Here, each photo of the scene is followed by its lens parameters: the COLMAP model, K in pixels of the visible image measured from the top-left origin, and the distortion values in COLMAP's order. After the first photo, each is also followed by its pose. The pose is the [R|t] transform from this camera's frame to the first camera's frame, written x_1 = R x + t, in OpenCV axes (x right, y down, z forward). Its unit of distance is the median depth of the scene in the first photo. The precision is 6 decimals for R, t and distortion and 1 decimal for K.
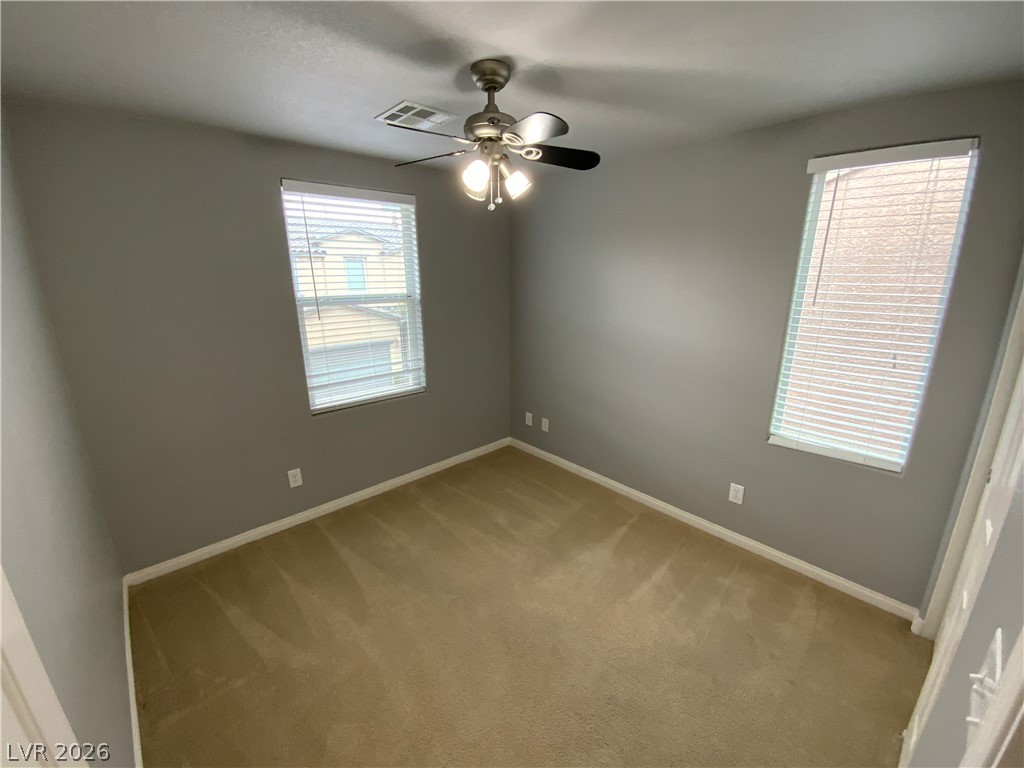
lens RADIAL K [[417.5, 0, 512.0], [0, 417.5, 384.0], [0, 0, 1]] dist [0.002294, 0.000030]
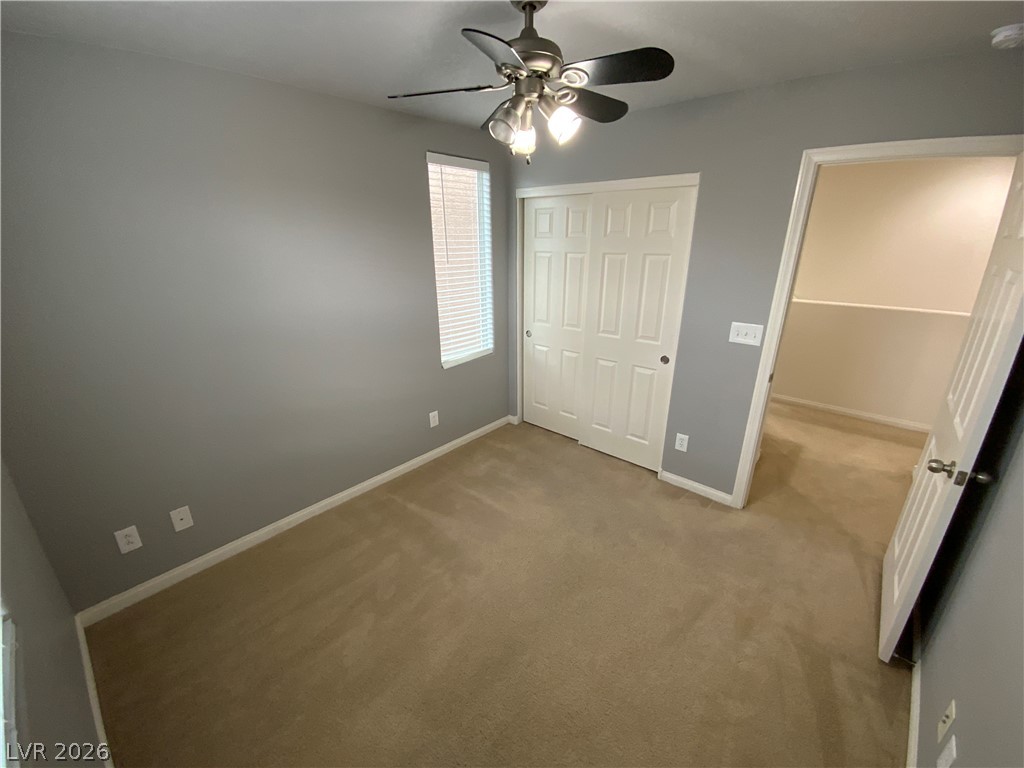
lens RADIAL K [[412.6, 0, 512.0], [0, 412.6, 384.0], [0, 0, 1]] dist [-0.000040, -0.000073]
pose [[-0.110042, -0.314872, 0.942734, -0.703058], [0.277528, 0.901035, 0.333339, -0.205929], [-0.954395, 0.298316, -0.011766, 0.837694]]
